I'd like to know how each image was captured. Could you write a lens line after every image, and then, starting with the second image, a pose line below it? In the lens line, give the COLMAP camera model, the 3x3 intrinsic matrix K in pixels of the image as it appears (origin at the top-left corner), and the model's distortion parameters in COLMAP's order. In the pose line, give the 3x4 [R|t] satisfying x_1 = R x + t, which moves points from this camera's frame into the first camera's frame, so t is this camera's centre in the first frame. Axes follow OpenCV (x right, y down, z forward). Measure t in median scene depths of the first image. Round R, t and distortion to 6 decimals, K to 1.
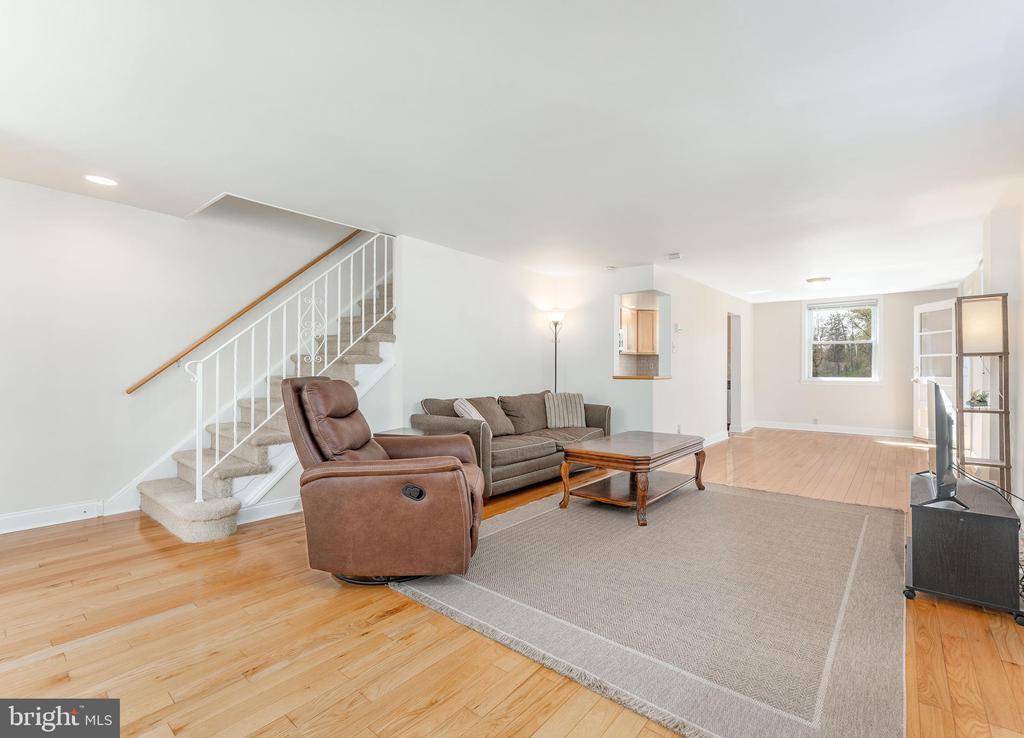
lens RADIAL K [[458.9, 0, 544.5], [0, 458.9, 371.0], [0, 0, 1]] dist [-0.004853, -0.001661]
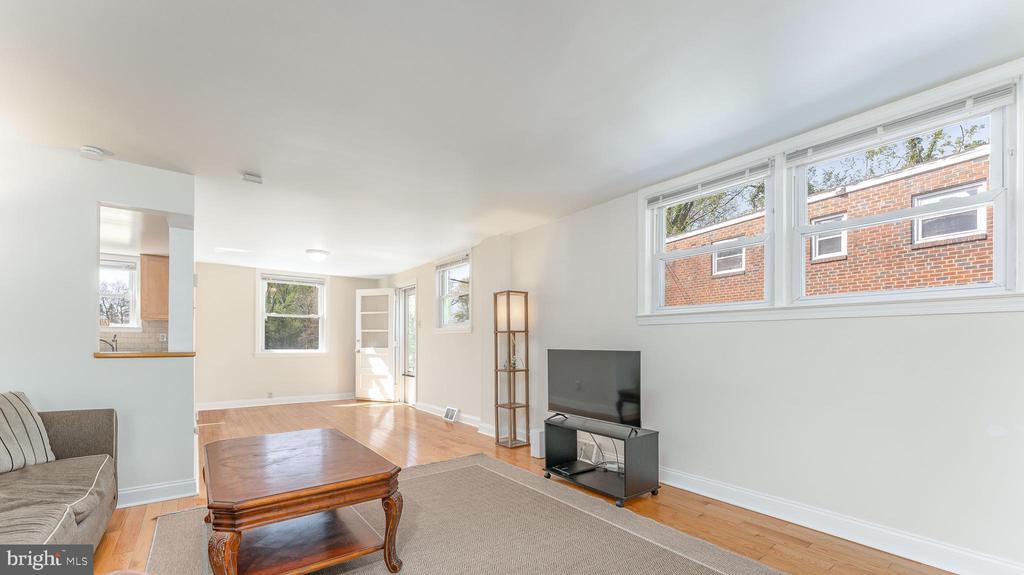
lens RADIAL K [[419.0, 0, 516.2], [0, 419.0, 343.8], [0, 0, 1]] dist [-0.006190, -0.000090]
pose [[0.249367, -0.001535, 0.968408, -0.265683], [0.000824, 0.999999, 0.001373, 0.000317], [-0.968409, 0.000455, 0.249368, 0.526401]]
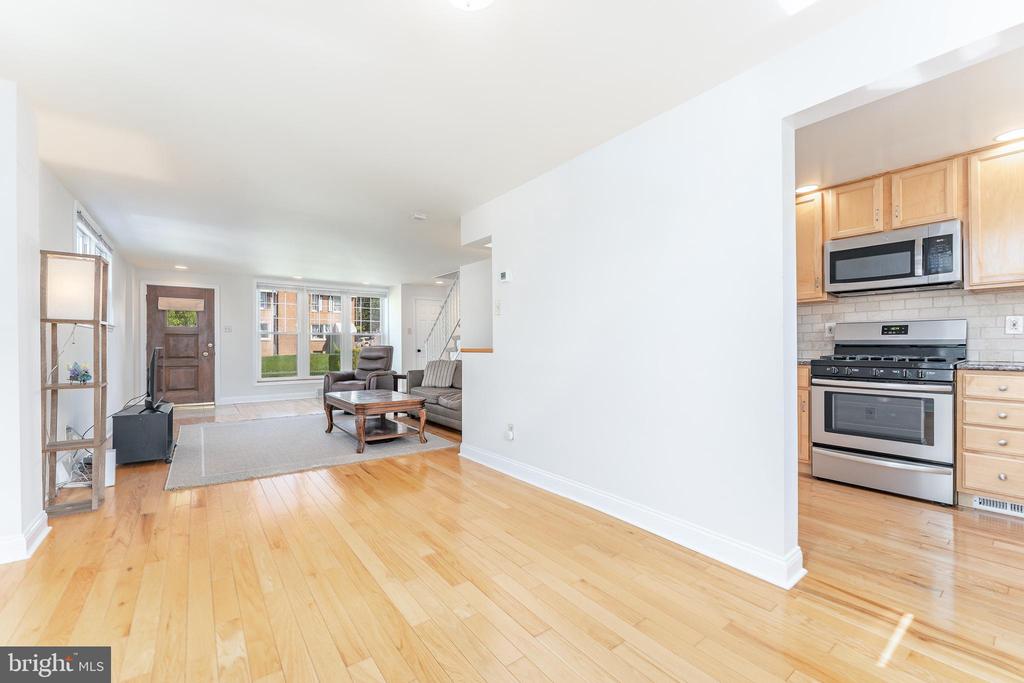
lens RADIAL K [[419.0, 0, 508.9], [0, 419.0, 346.0], [0, 0, 1]] dist [-0.005465, 0.000424]
pose [[-0.262247, 0.001918, -0.964999, 1.229096], [0.003775, 0.999992, 0.000962, 0.008573], [0.964993, -0.003391, -0.262252, 1.634804]]
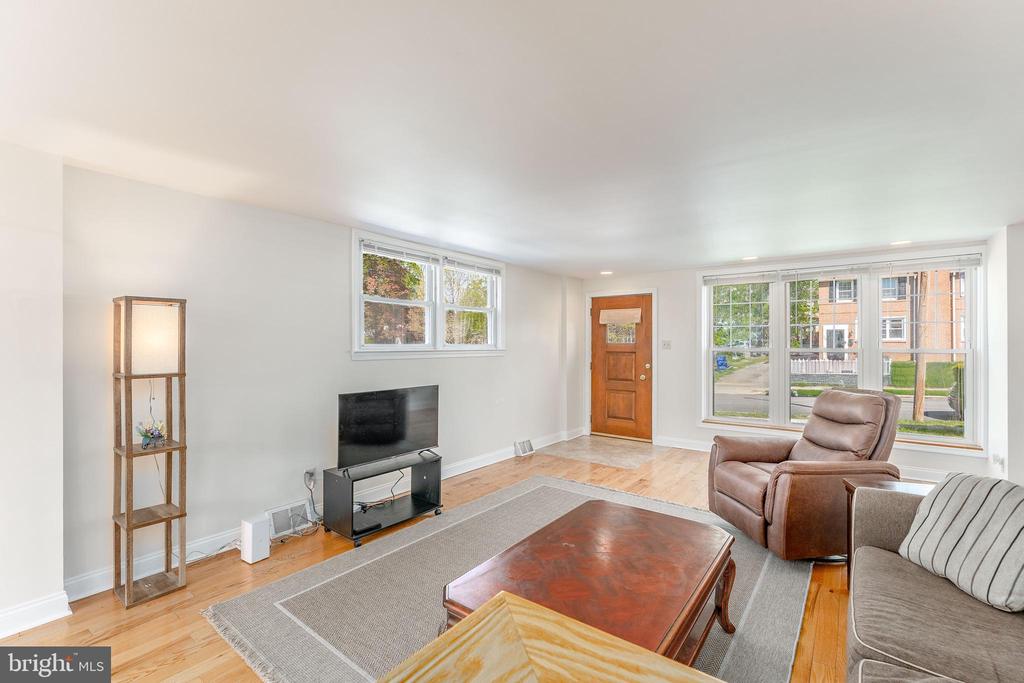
lens RADIAL K [[451.1, 0, 508.3], [0, 451.1, 344.0], [0, 0, 1]] dist [-0.000288, -0.000590]
pose [[-0.999944, -0.000526, -0.010542, 0.298964], [-0.000528, 1.000000, 0.000169, -0.073030], [0.010541, 0.000174, -0.999944, 1.423904]]
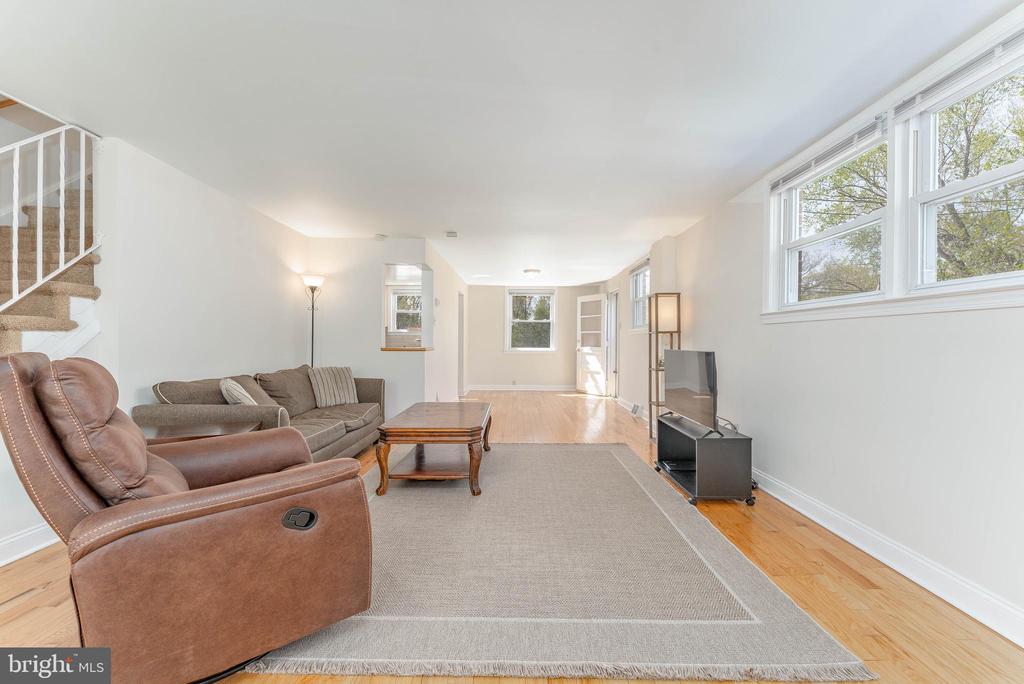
lens RADIAL K [[419.0, 0, 511.2], [0, 419.0, 345.8], [0, 0, 1]] dist [-0.005465, 0.000424]
pose [[0.794186, -0.002713, 0.607669, -0.225707], [-0.001909, 0.999974, 0.006959, -0.000168], [-0.607672, -0.006687, 0.794160, 0.170090]]
